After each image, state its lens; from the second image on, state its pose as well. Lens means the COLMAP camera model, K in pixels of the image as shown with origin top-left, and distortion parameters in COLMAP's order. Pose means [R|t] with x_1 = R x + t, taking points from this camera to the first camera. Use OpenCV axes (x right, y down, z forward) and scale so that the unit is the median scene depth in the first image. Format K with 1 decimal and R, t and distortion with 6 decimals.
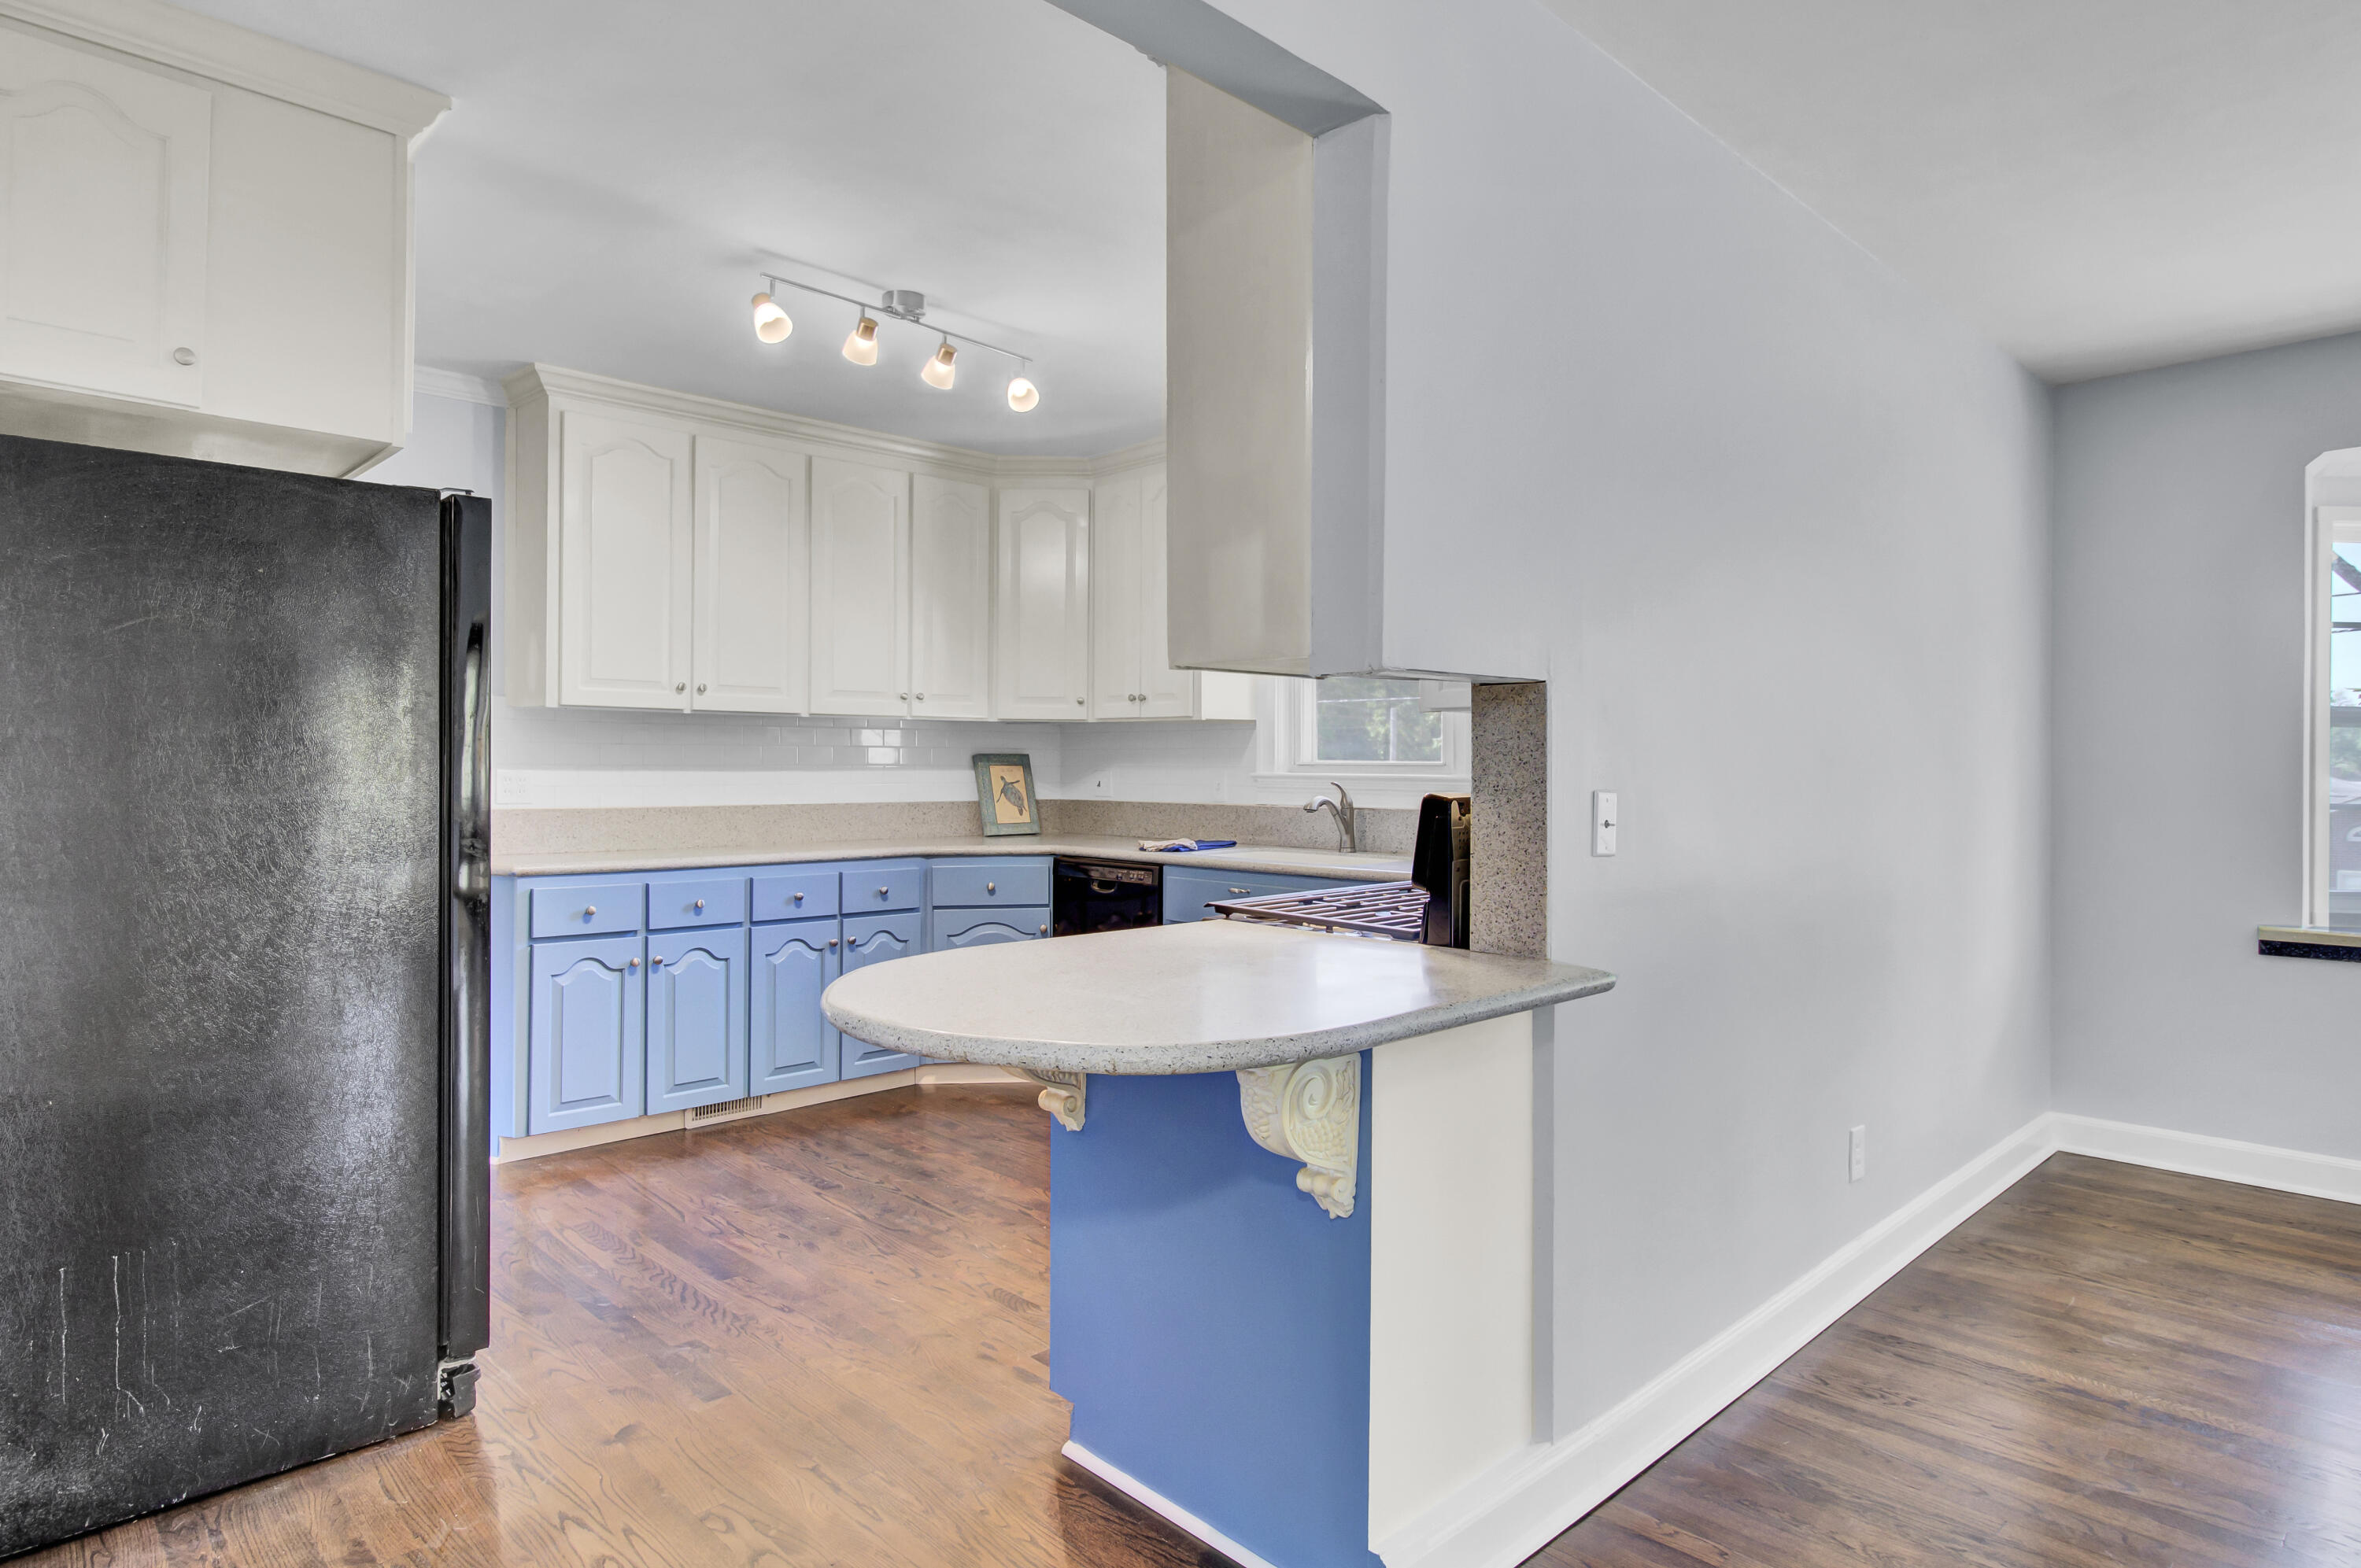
lens RADIAL K [[1290.6, 0, 1203.3], [0, 1290.6, 768.8], [0, 0, 1]] dist [-0.003049, 0.001521]
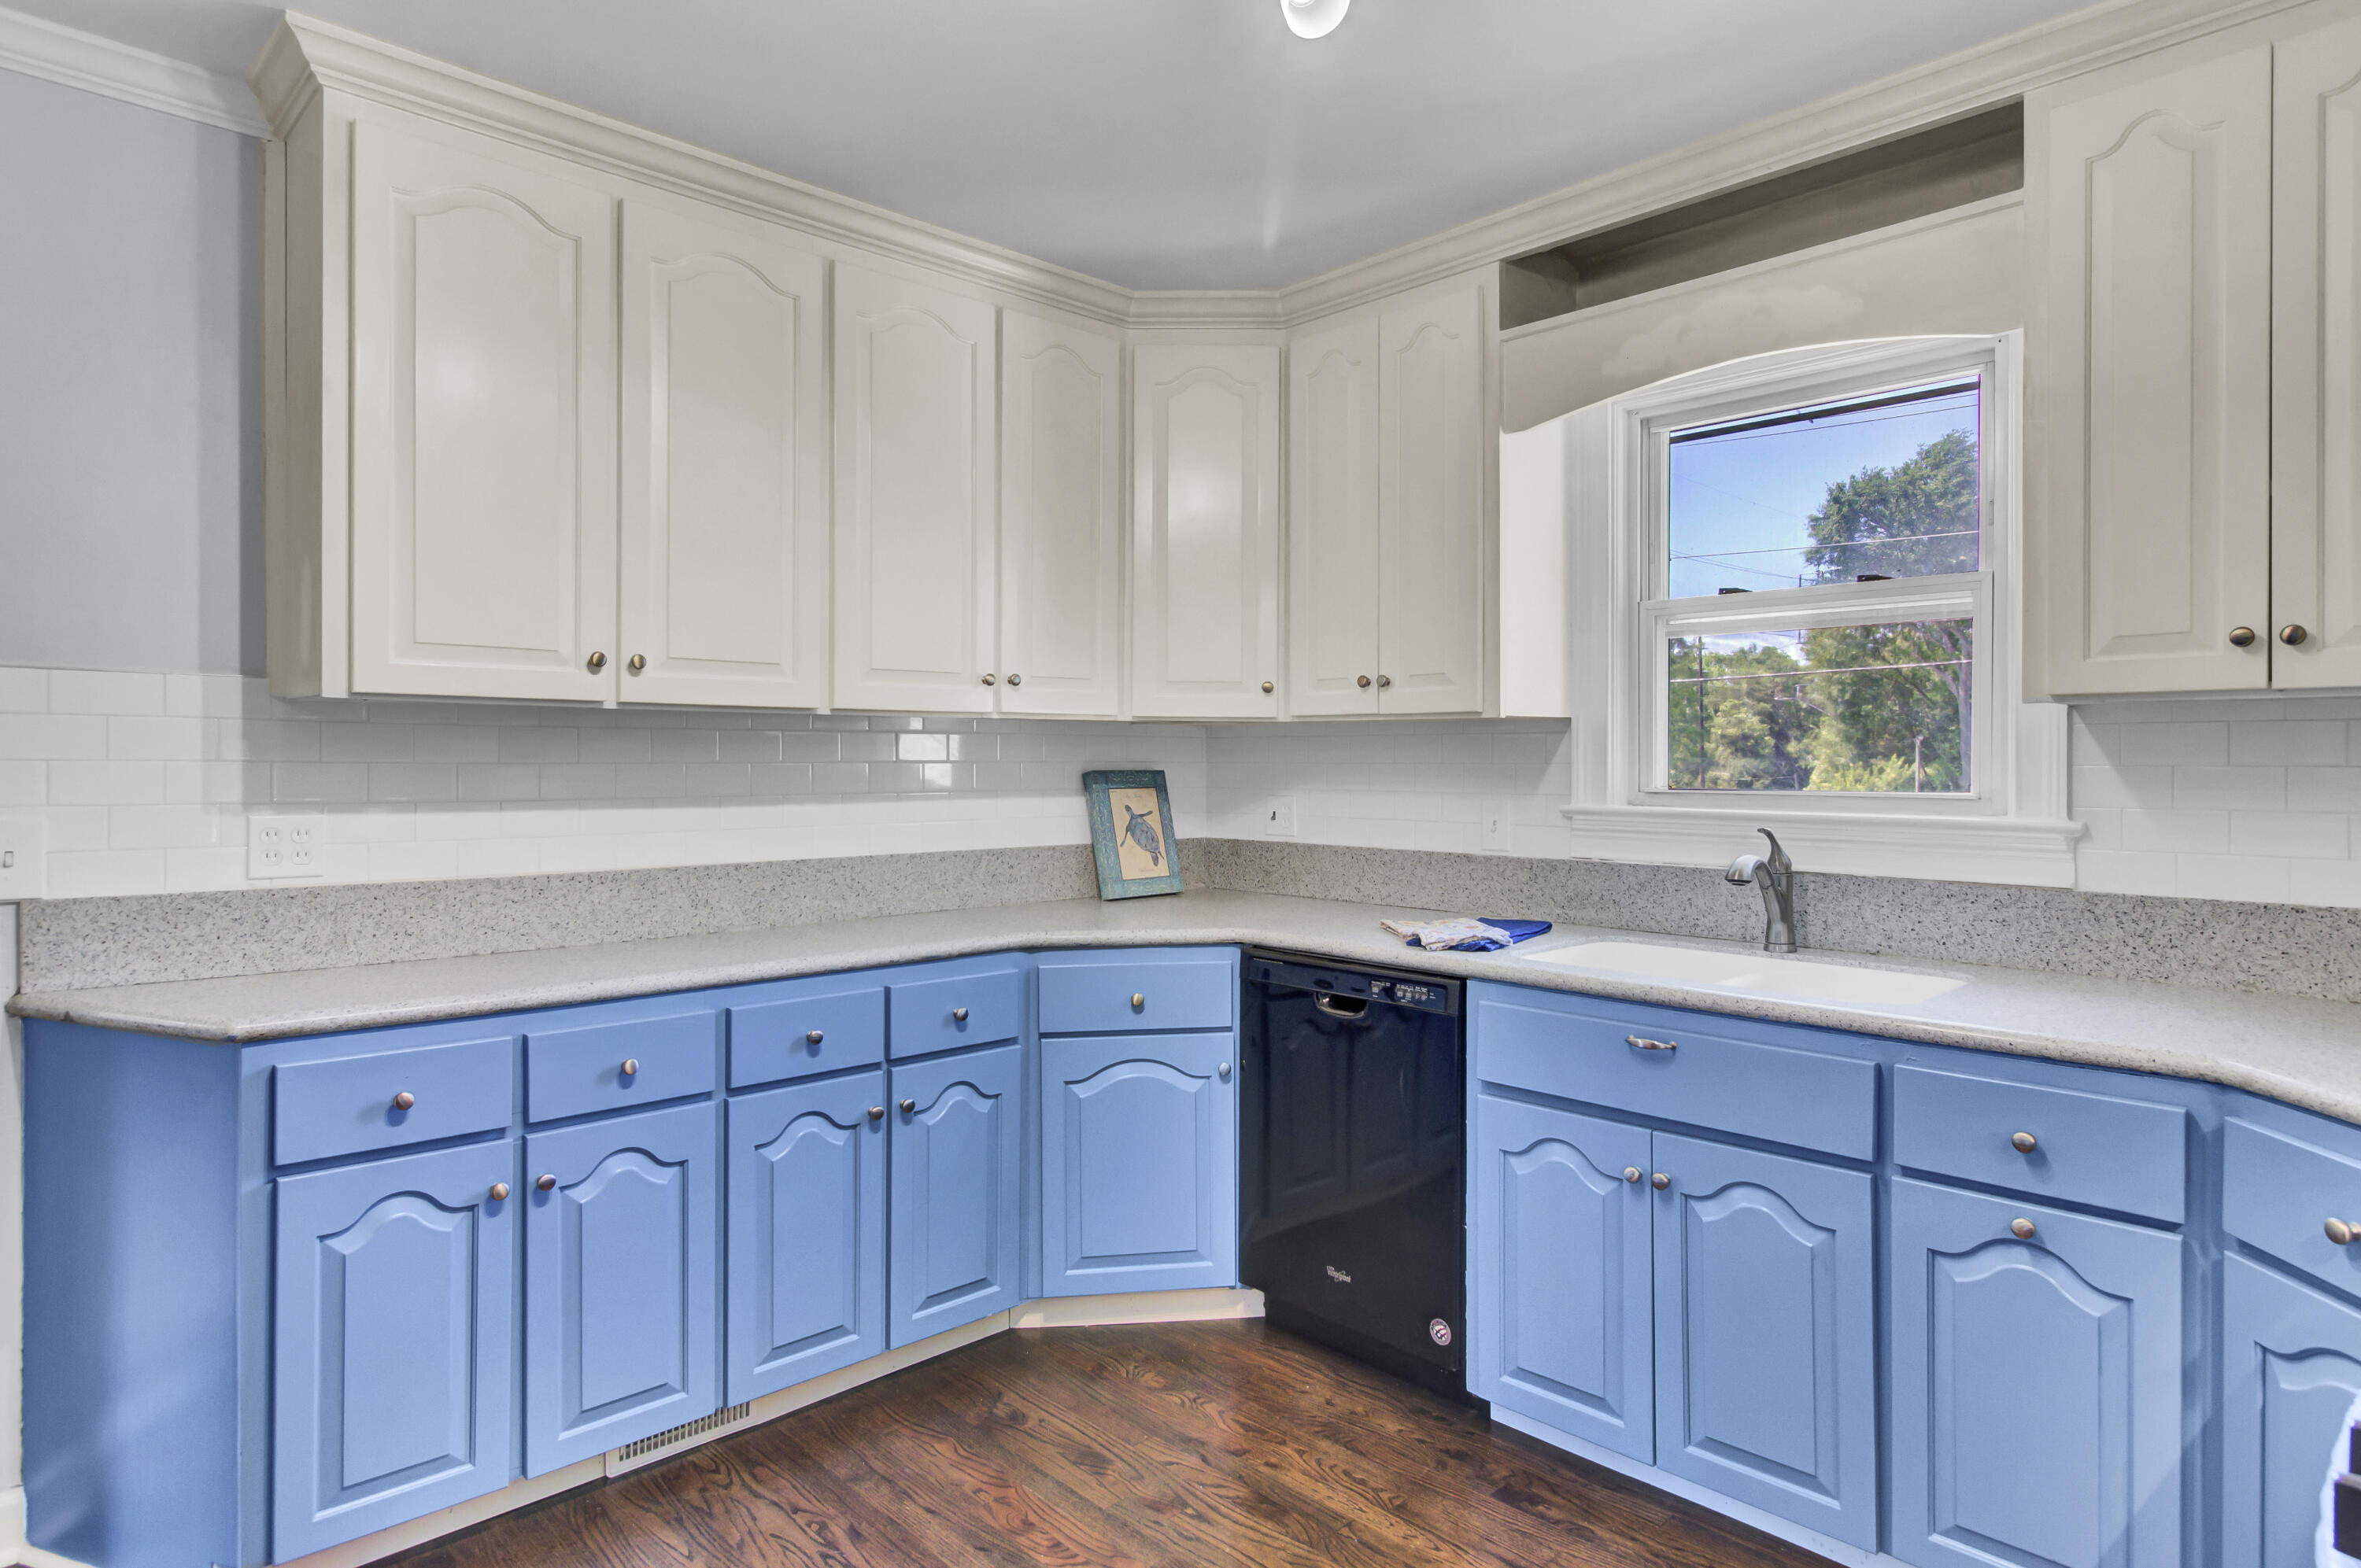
lens RADIAL K [[1290.6, 0, 1211.3], [0, 1290.6, 767.5], [0, 0, 1]] dist [-0.003049, 0.001521]
pose [[0.999995, -0.002776, -0.001681, -0.135883], [0.002781, 0.999993, 0.002612, -0.017791], [0.001674, -0.002617, 0.999995, 0.427748]]
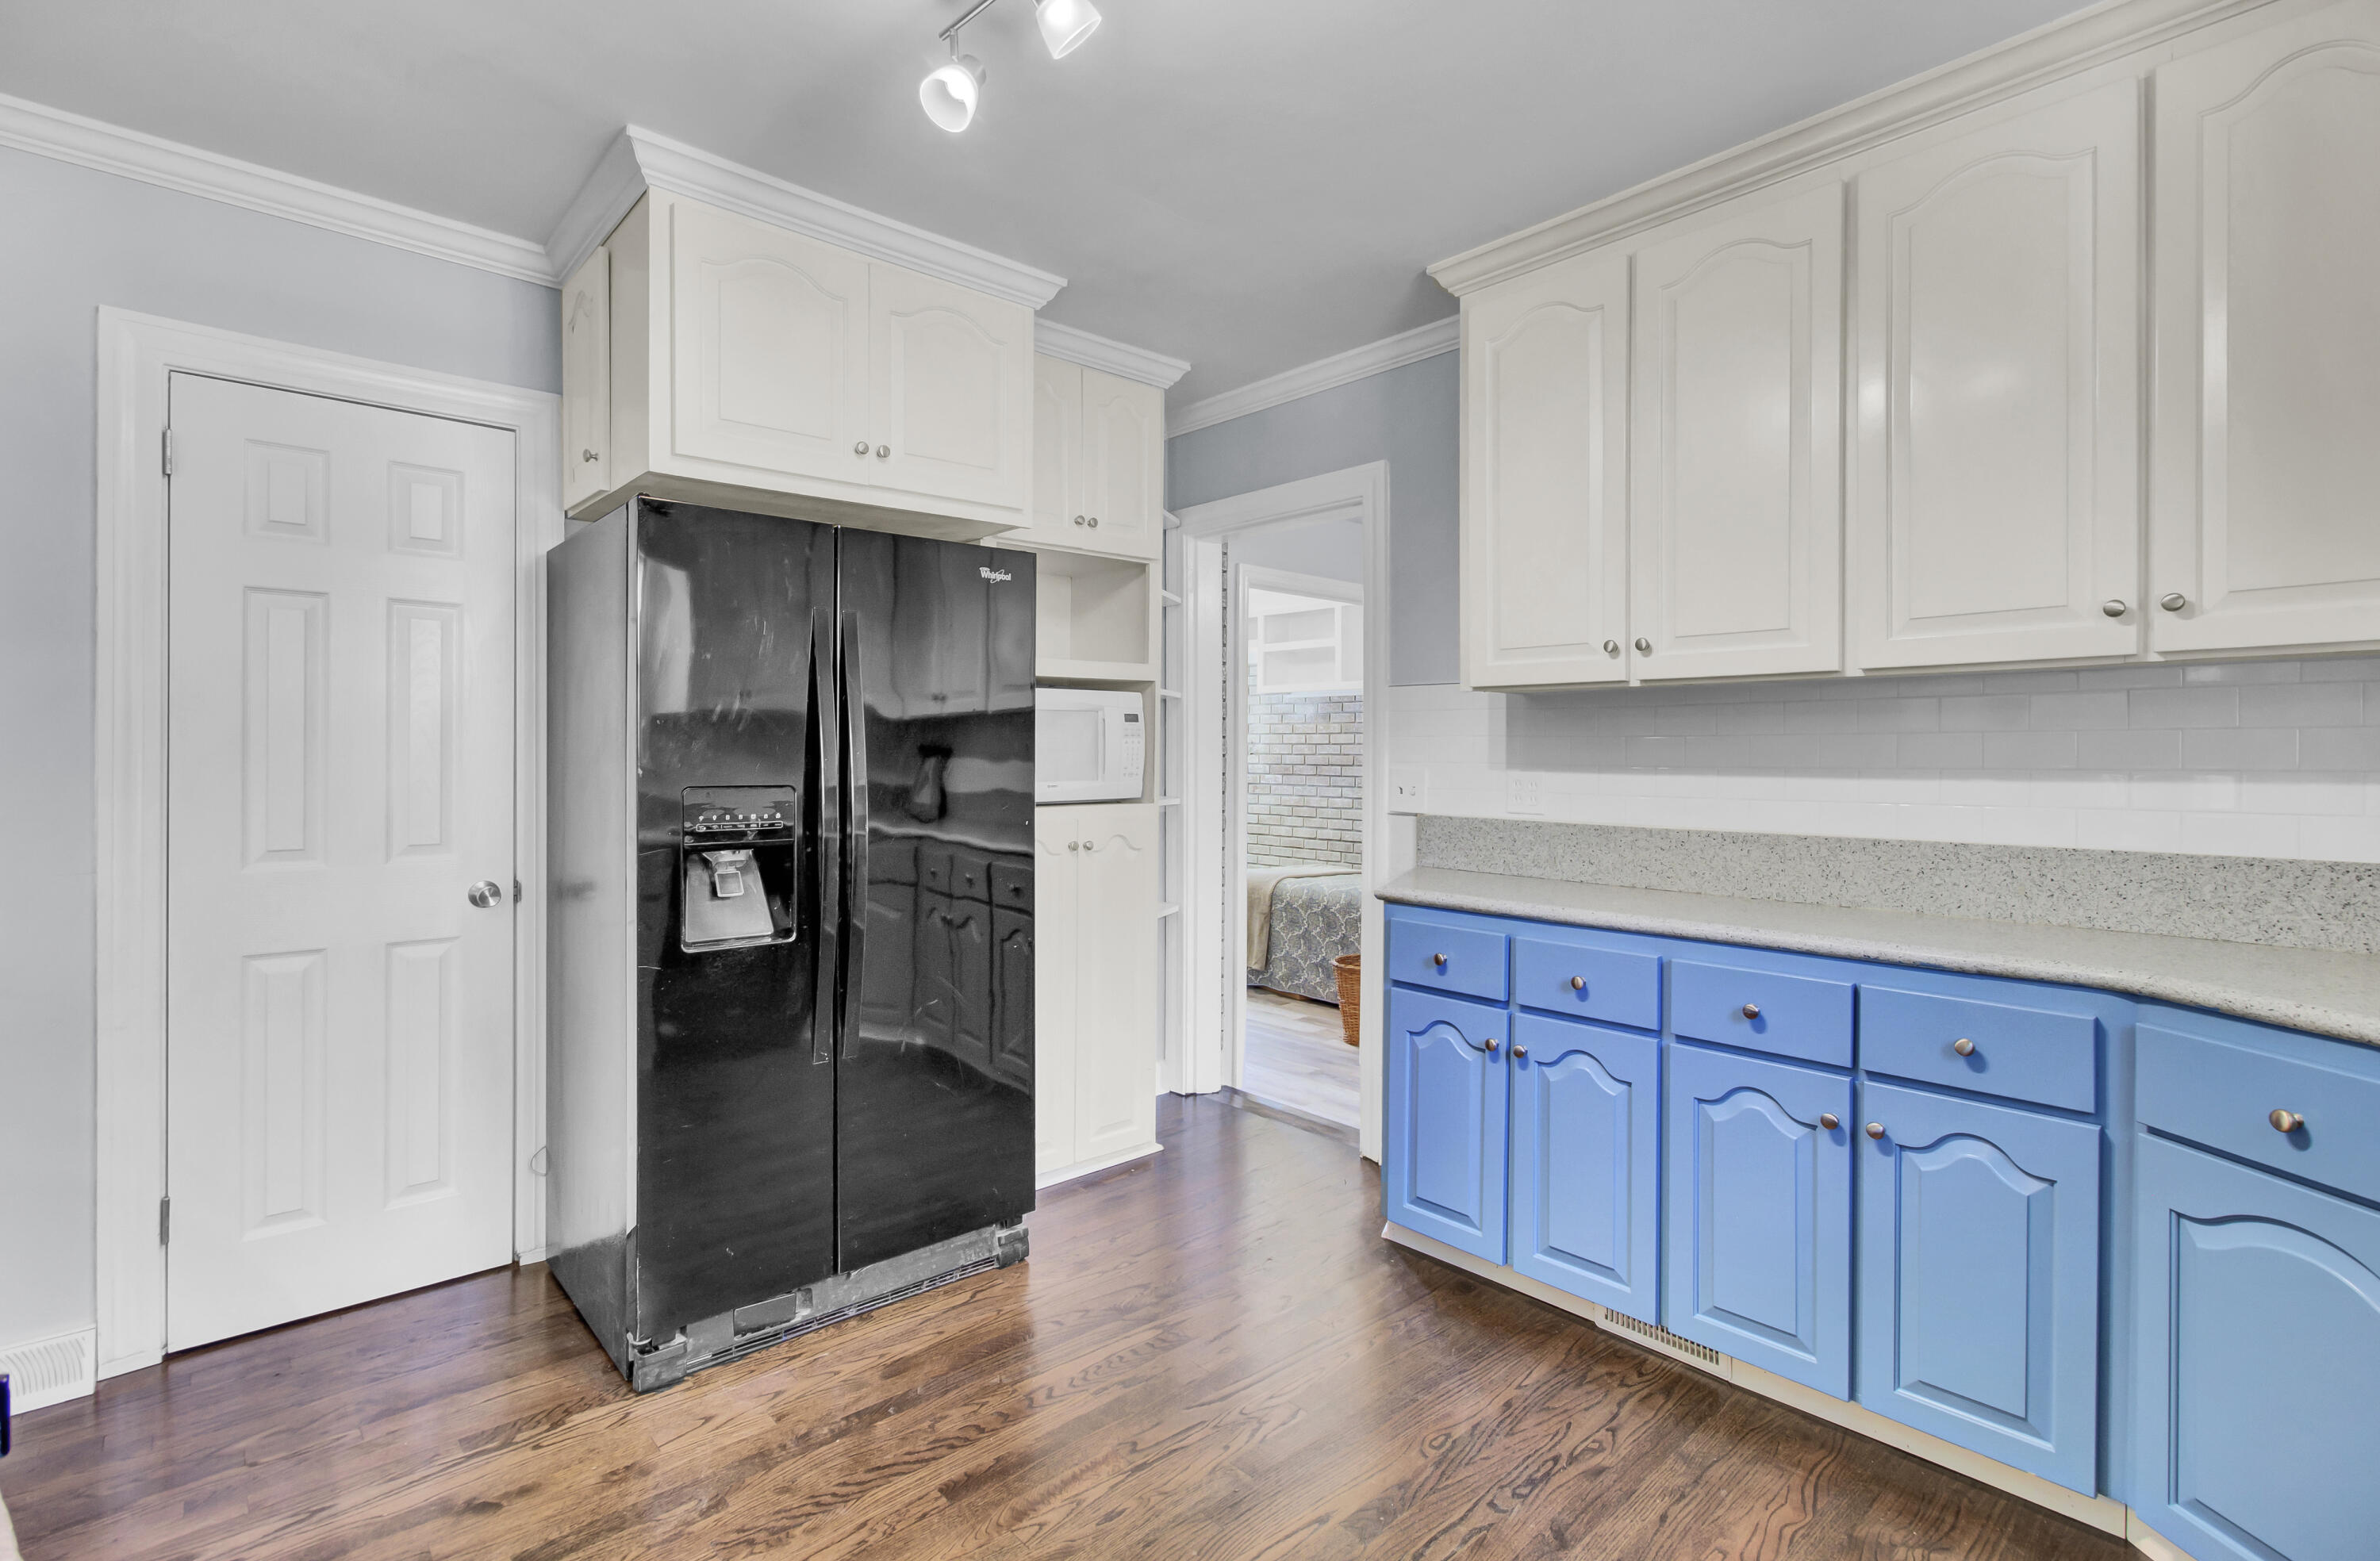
lens RADIAL K [[1095.8, 0, 1195.1], [0, 1095.8, 755.9], [0, 0, 1]] dist [-0.016292, 0.007521]
pose [[-0.033238, -0.005351, -0.999433, 0.145511], [-0.007843, 0.999956, -0.005093, -0.003612], [0.999417, 0.007669, -0.033278, 0.754224]]
